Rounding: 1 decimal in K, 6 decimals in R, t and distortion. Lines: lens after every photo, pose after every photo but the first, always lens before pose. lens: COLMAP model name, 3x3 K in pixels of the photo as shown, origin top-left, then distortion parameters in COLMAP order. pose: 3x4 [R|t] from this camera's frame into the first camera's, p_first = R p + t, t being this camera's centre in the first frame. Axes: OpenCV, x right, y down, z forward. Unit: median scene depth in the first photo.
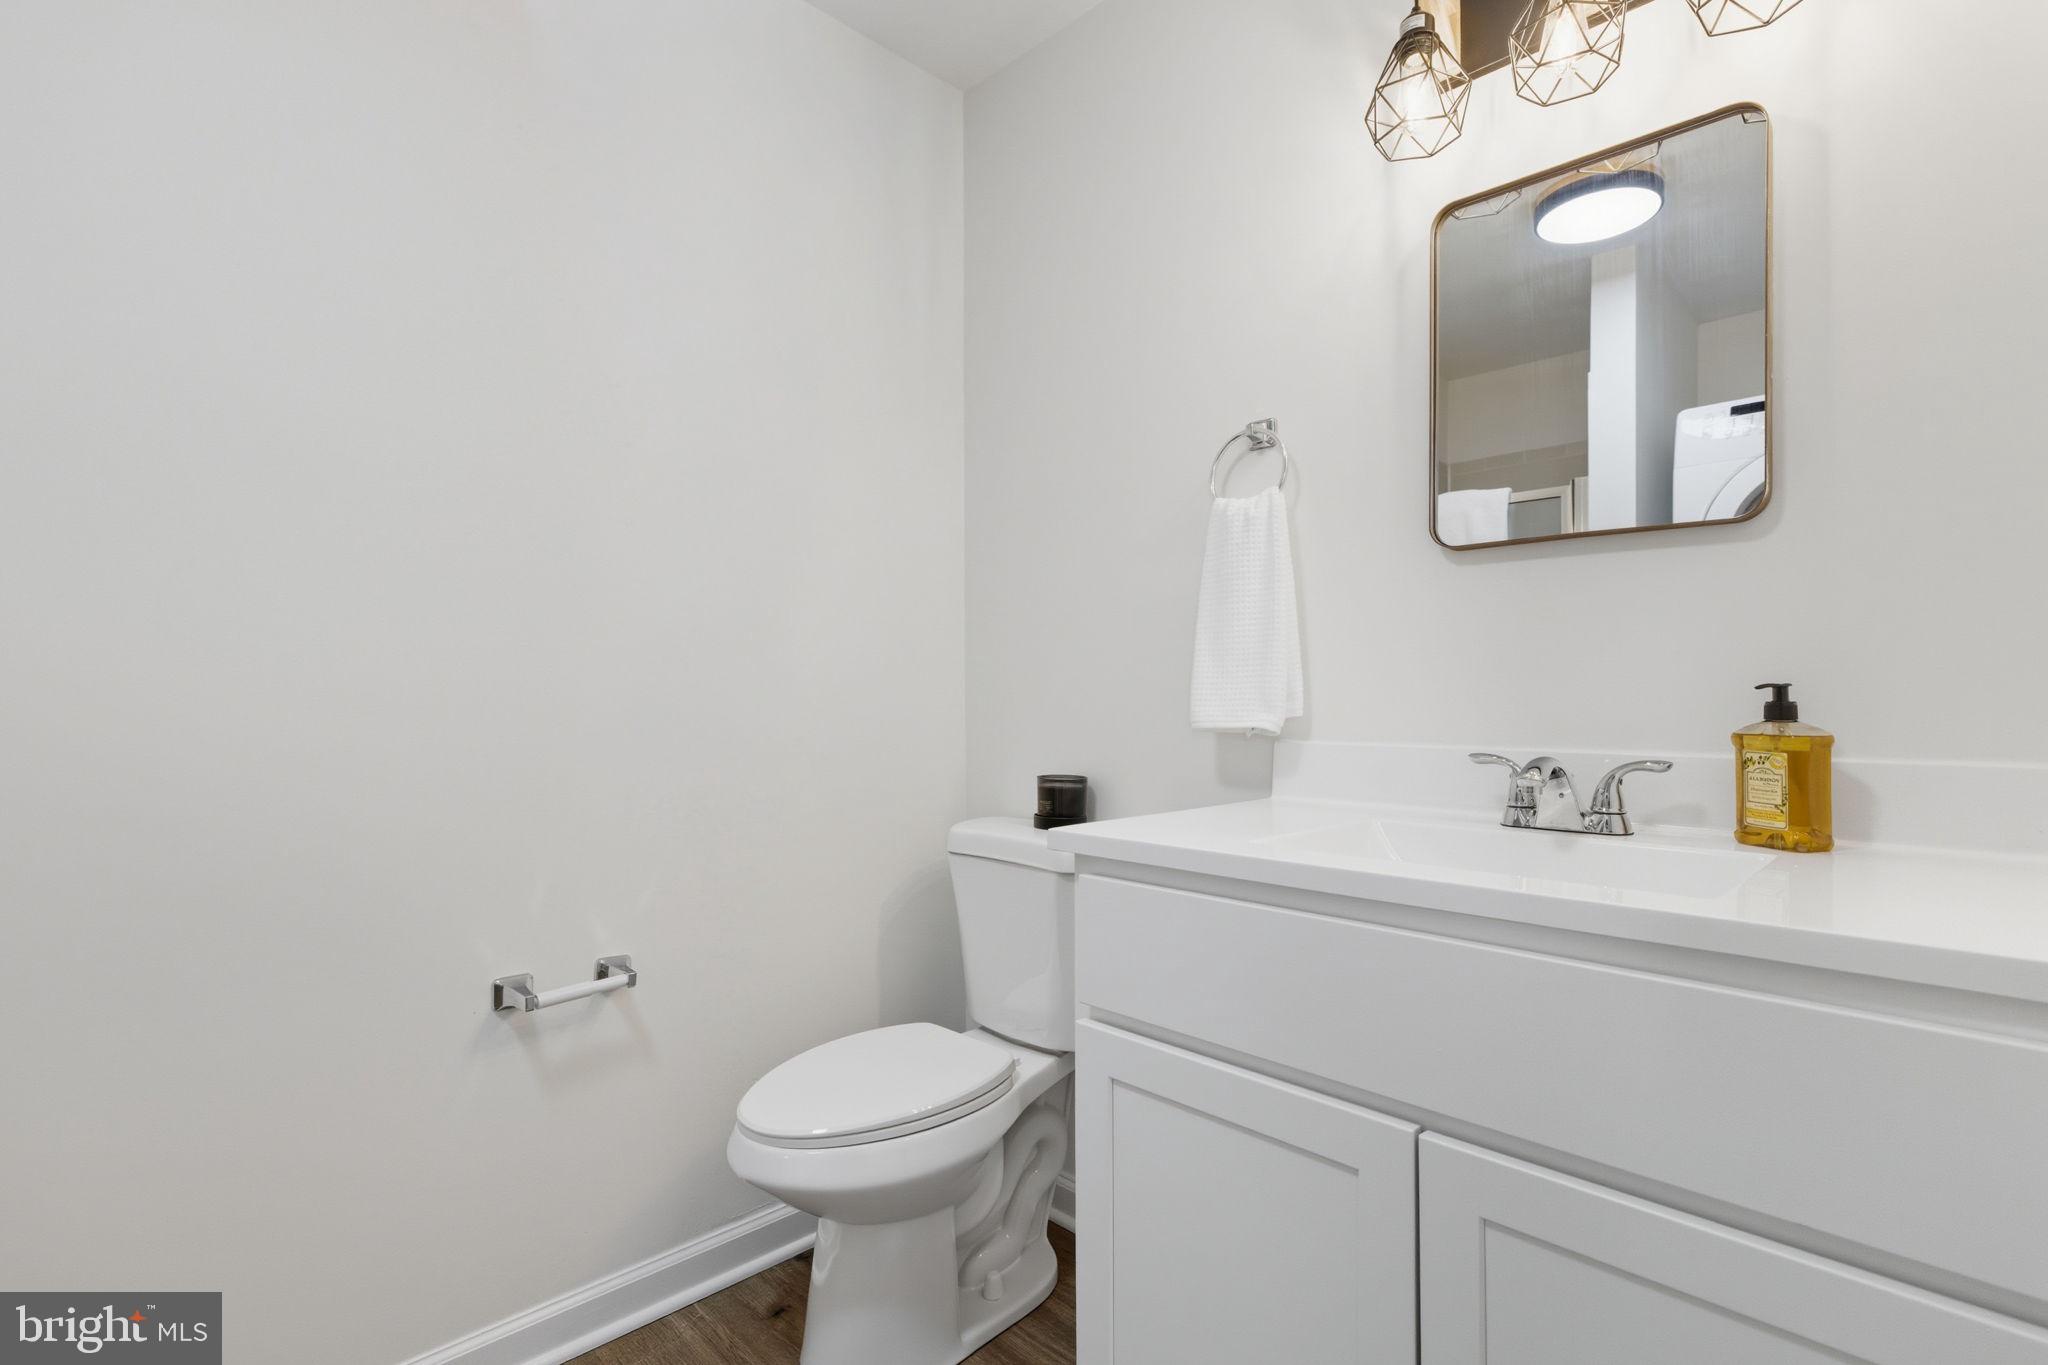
lens RADIAL K [[971.6, 0, 1027.3], [0, 971.6, 682.2], [0, 0, 1]] dist [0.000249, 0.001059]
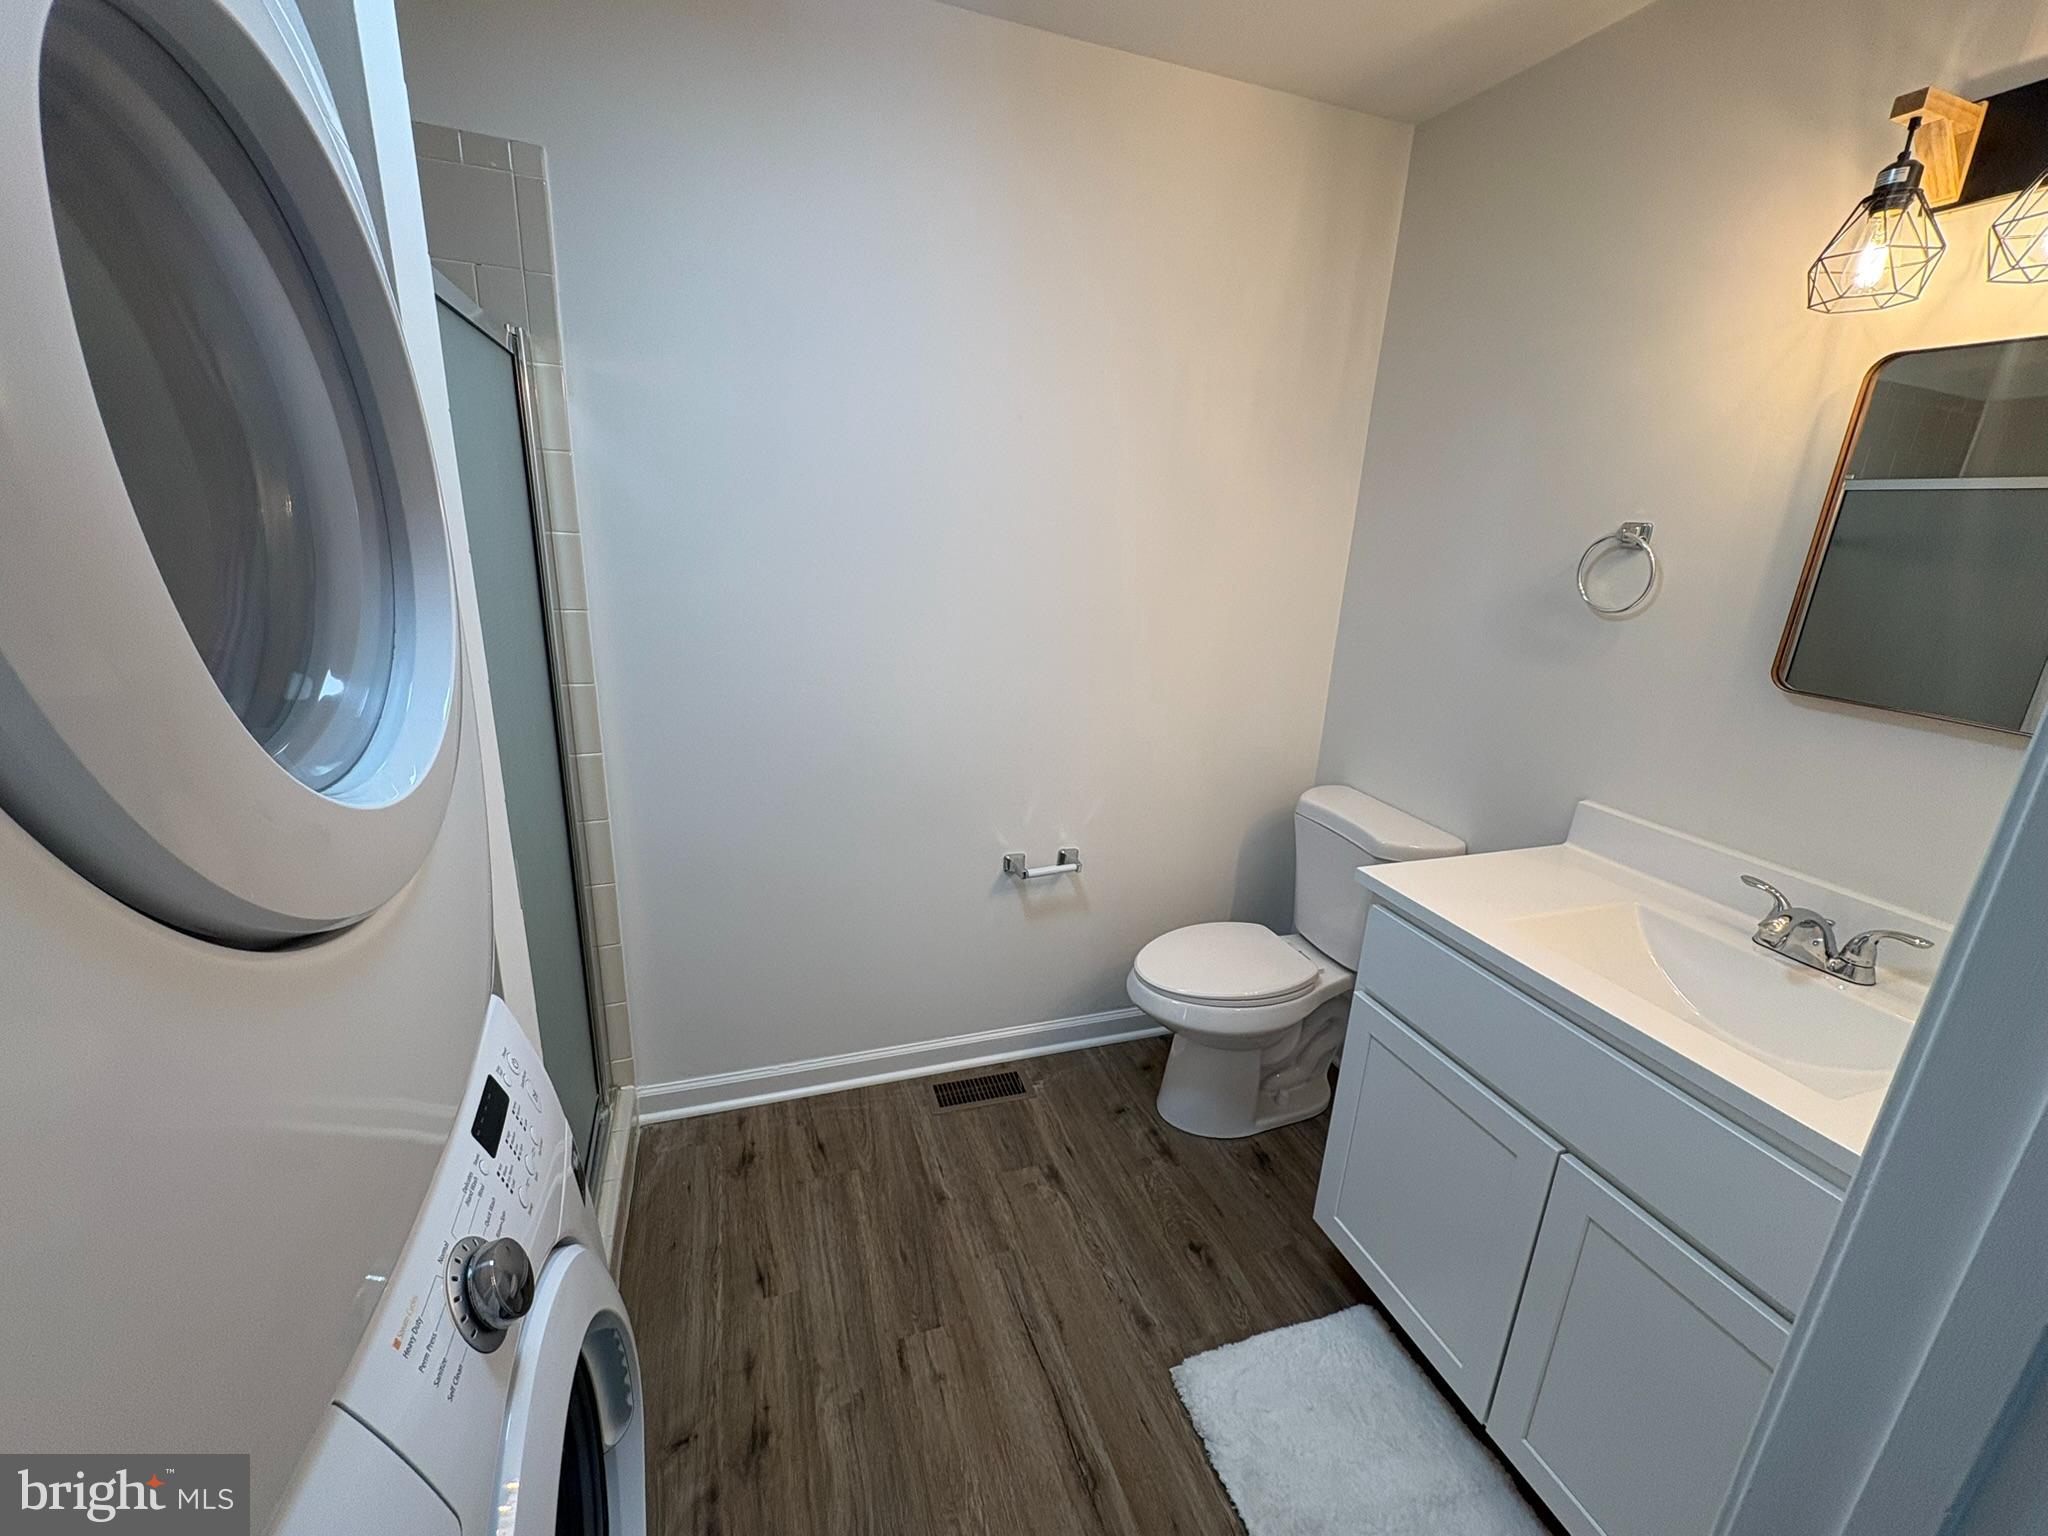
lens RADIAL K [[814.7, 0, 1021.4], [0, 814.7, 761.7], [0, 0, 1]] dist [0.002566, -0.000695]
pose [[0.902574, 0.161766, -0.398989, 0.021506], [-0.047747, 0.958621, 0.280653, -0.241613], [0.427879, -0.234260, 0.872950, -0.189826]]
